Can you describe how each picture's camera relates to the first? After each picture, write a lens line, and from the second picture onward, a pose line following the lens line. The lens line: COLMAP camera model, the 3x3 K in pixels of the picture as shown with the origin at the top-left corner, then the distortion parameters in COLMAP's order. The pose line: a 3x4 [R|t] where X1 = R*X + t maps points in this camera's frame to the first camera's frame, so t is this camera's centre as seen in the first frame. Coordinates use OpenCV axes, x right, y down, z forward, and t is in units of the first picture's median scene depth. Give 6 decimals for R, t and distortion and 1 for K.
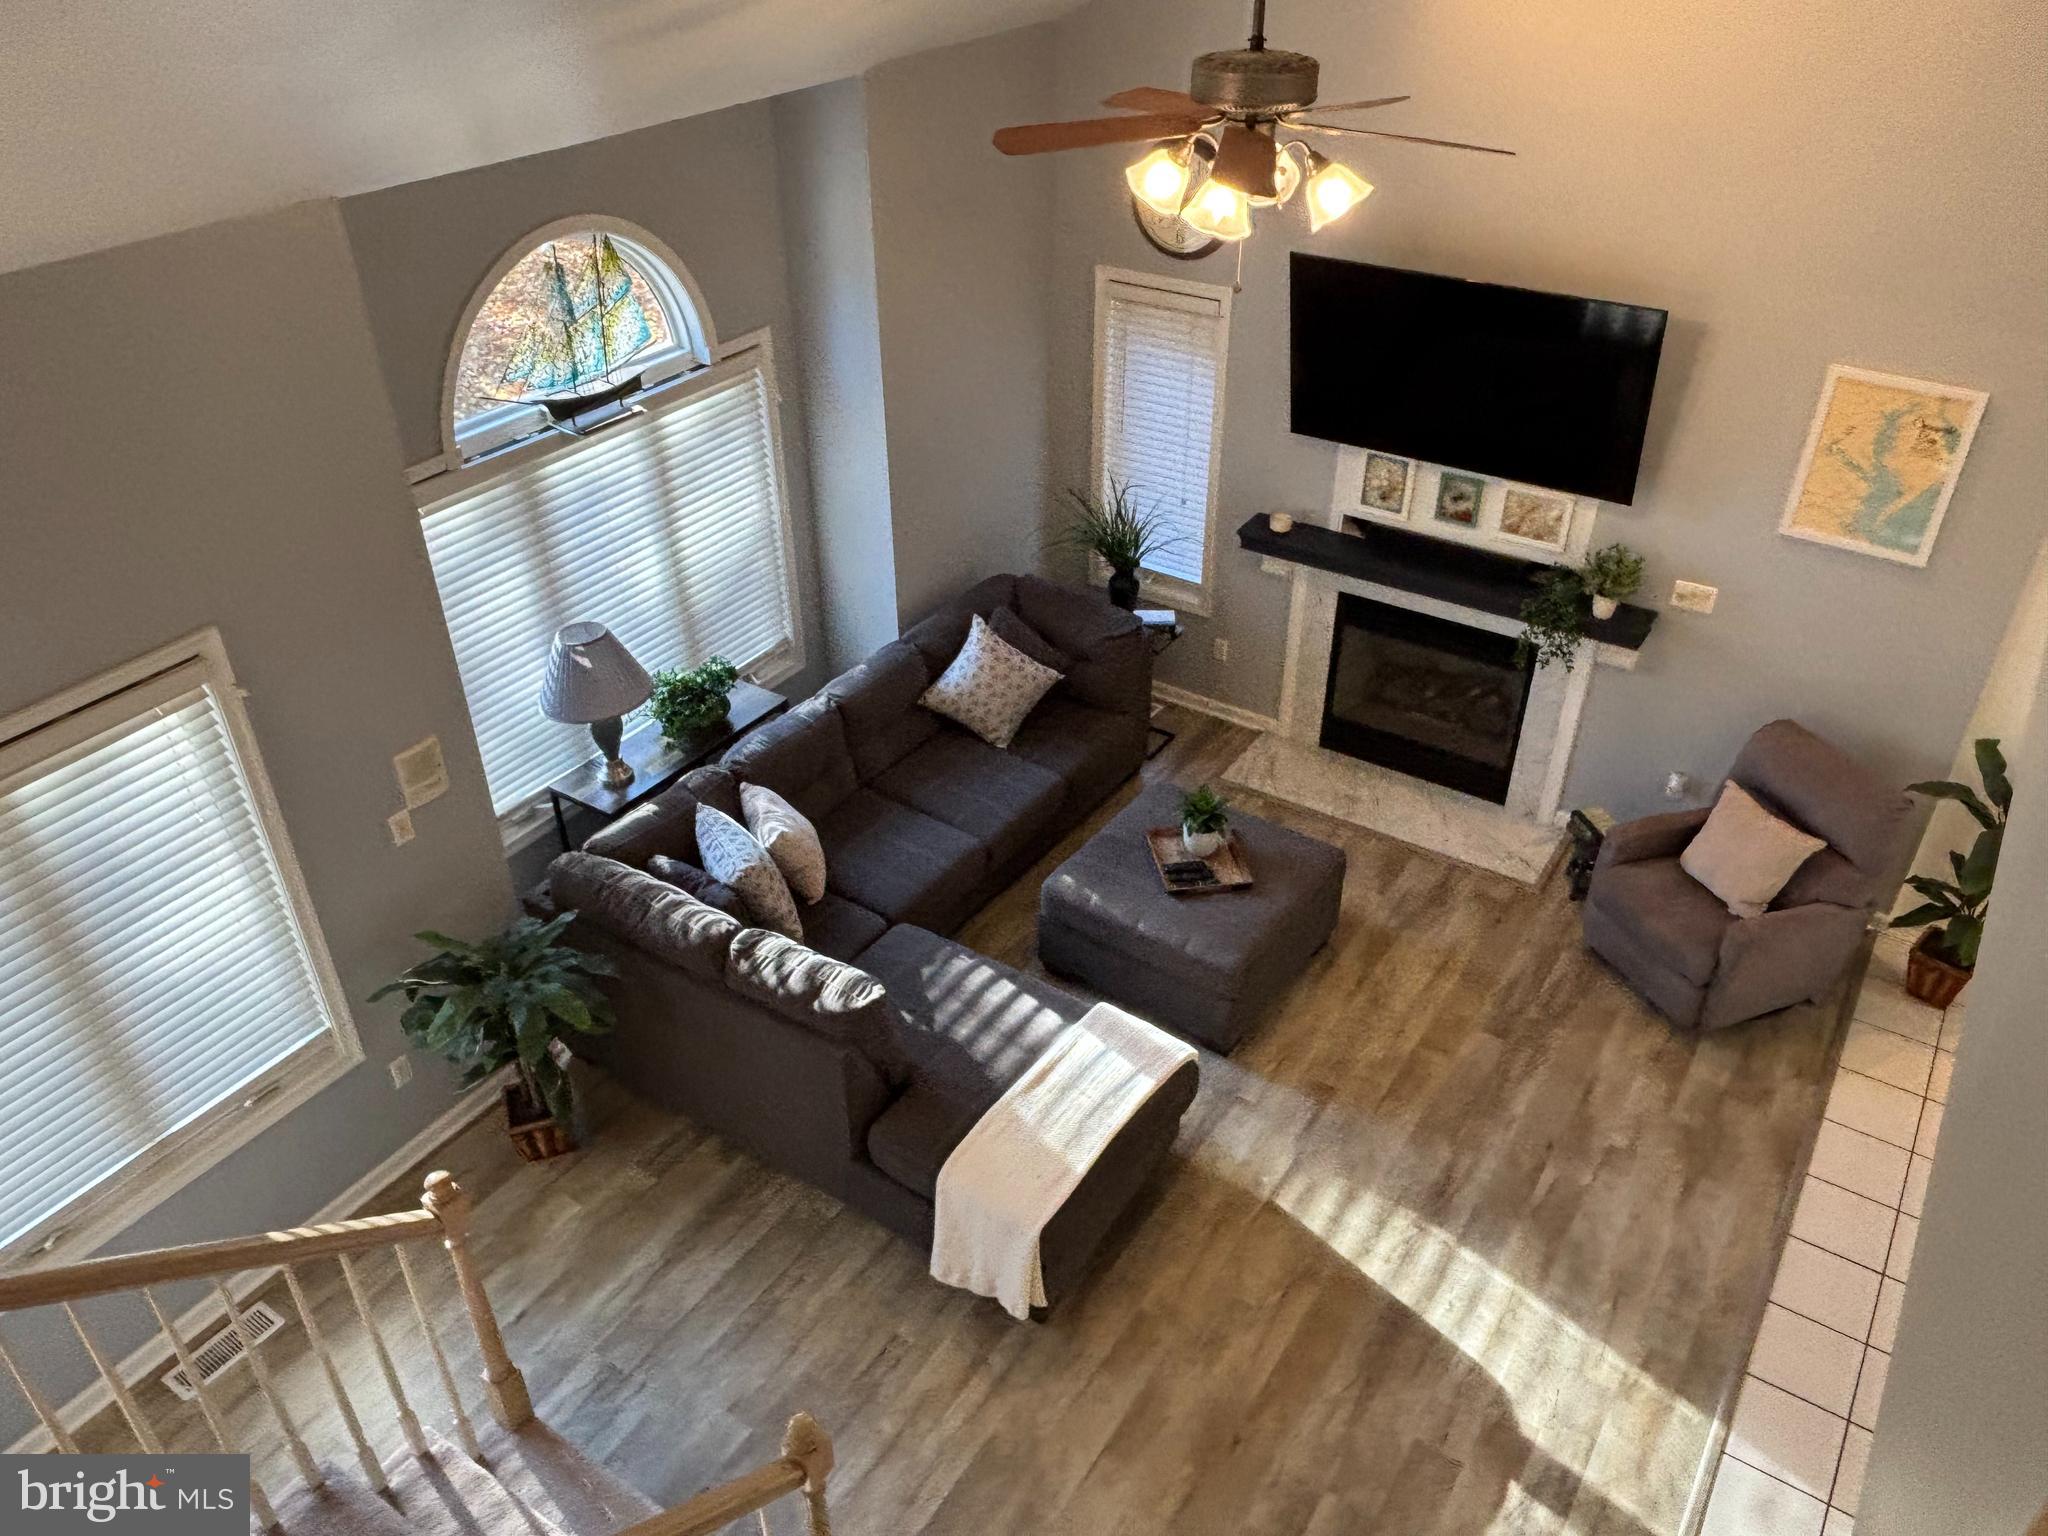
lens RADIAL K [[1499.7, 0, 1024.0], [0, 1499.7, 768.0], [0, 0, 1]] dist [0.001821, -0.001087]
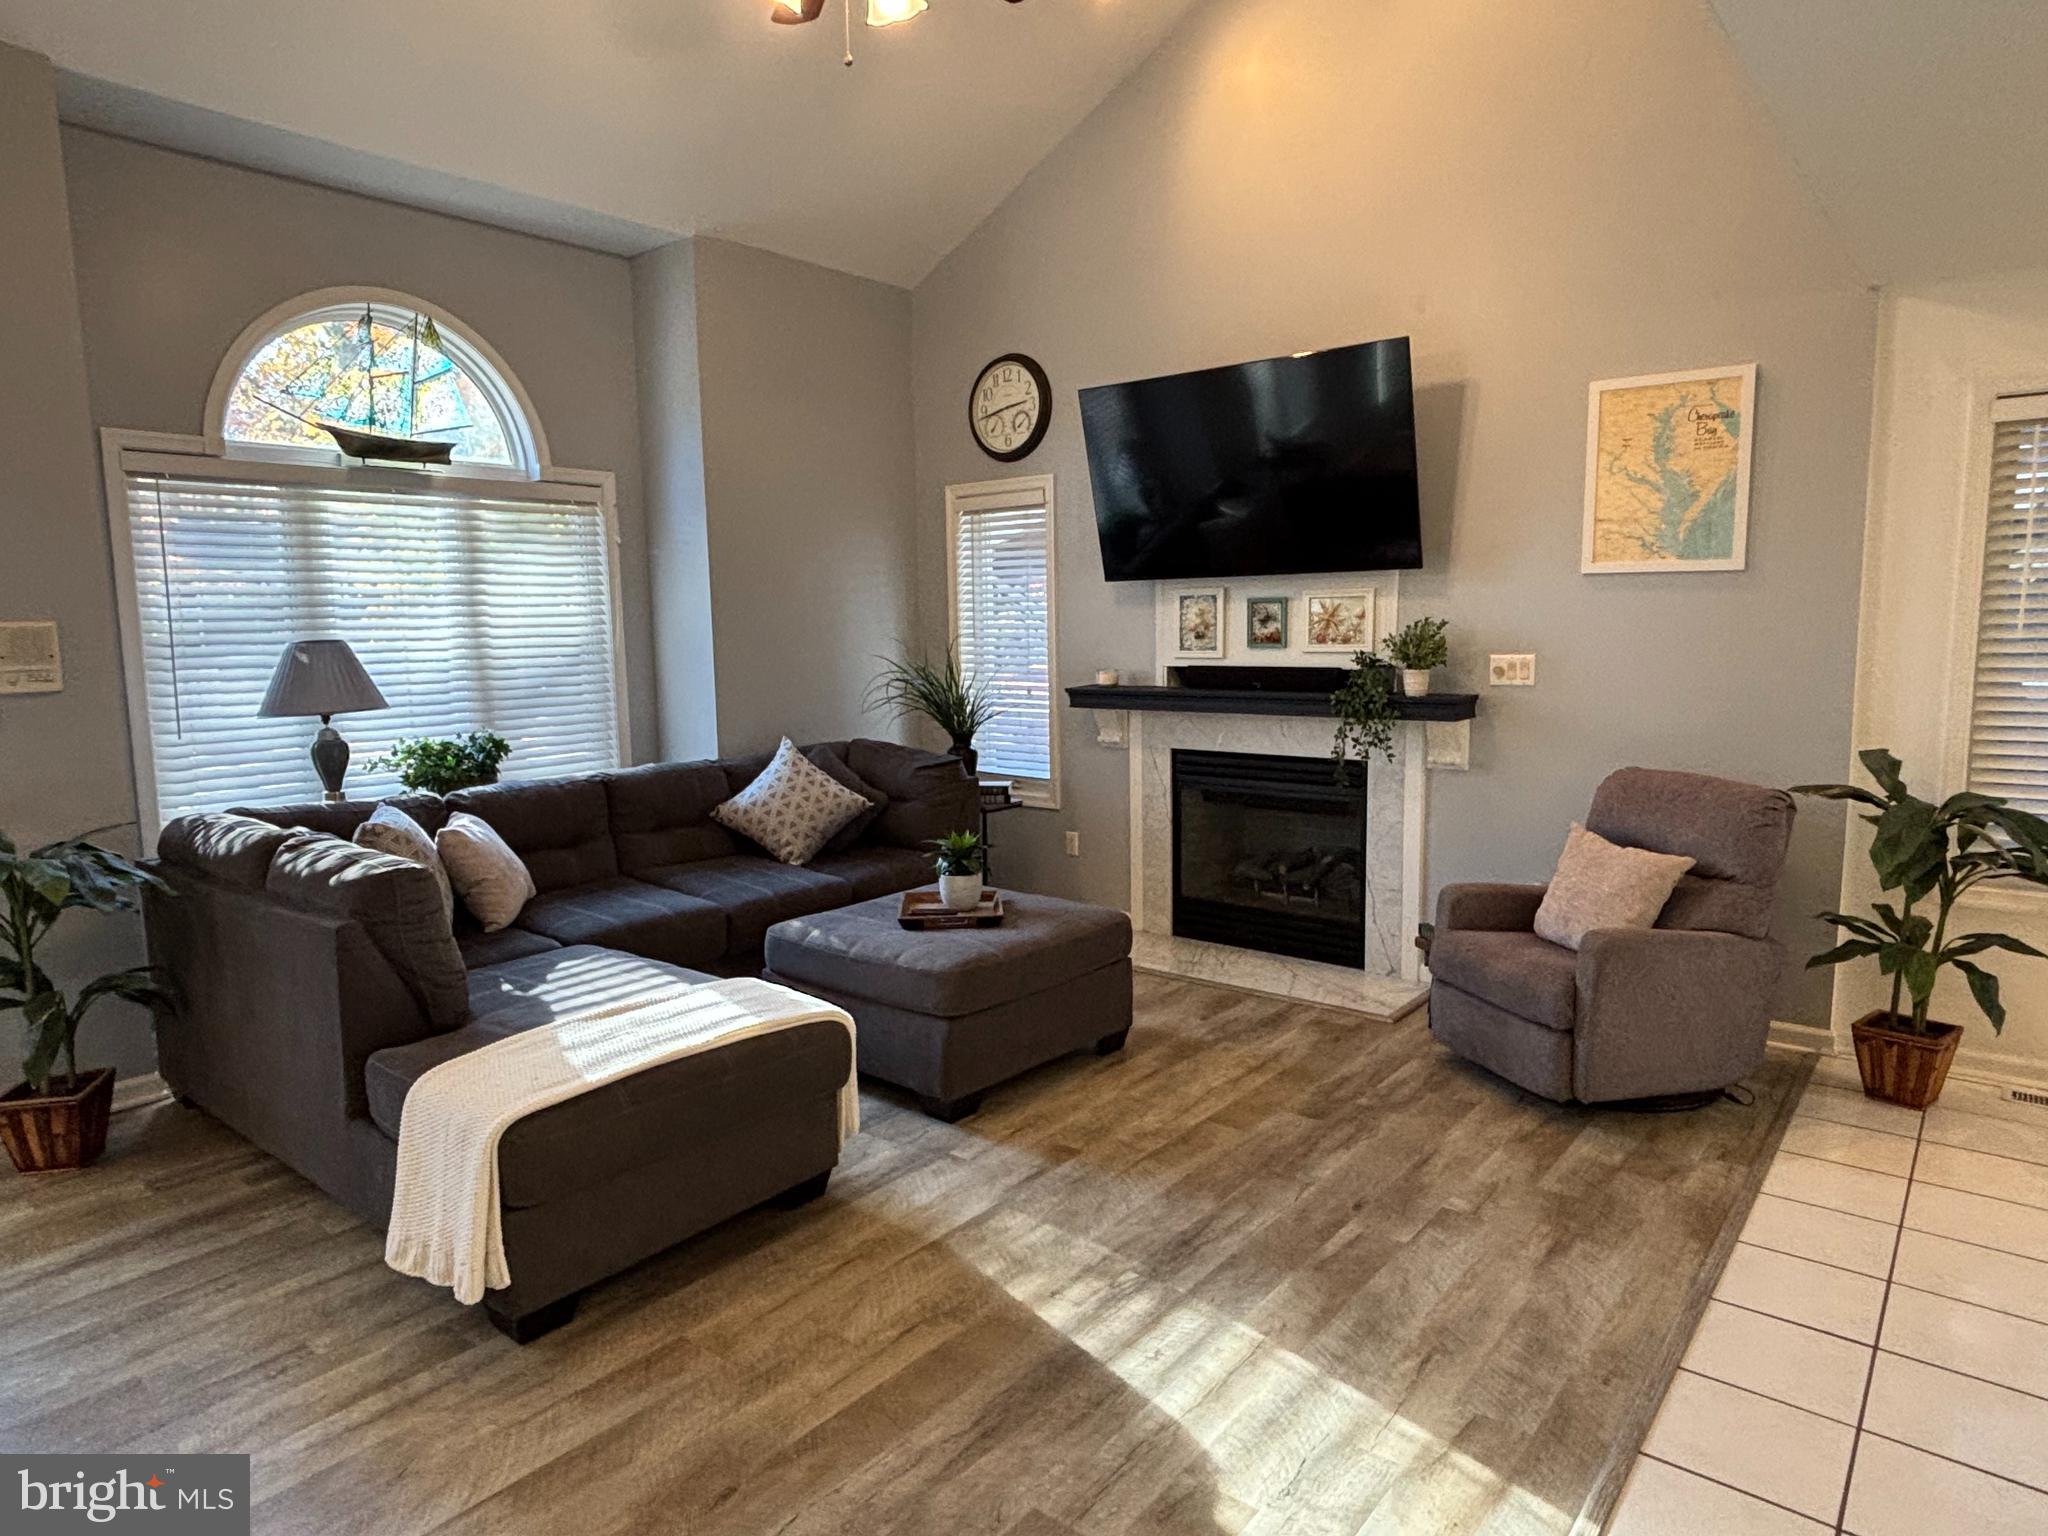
lens RADIAL K [[1209.6, 0, 1024.0], [0, 1209.6, 768.0], [0, 0, 1]] dist [-0.000835, -0.001054]
pose [[0.995444, -0.001125, -0.095343, 0.229854], [-0.042078, 0.892113, -0.449849, 0.306223], [0.085563, 0.451811, 0.888001, 0.357503]]
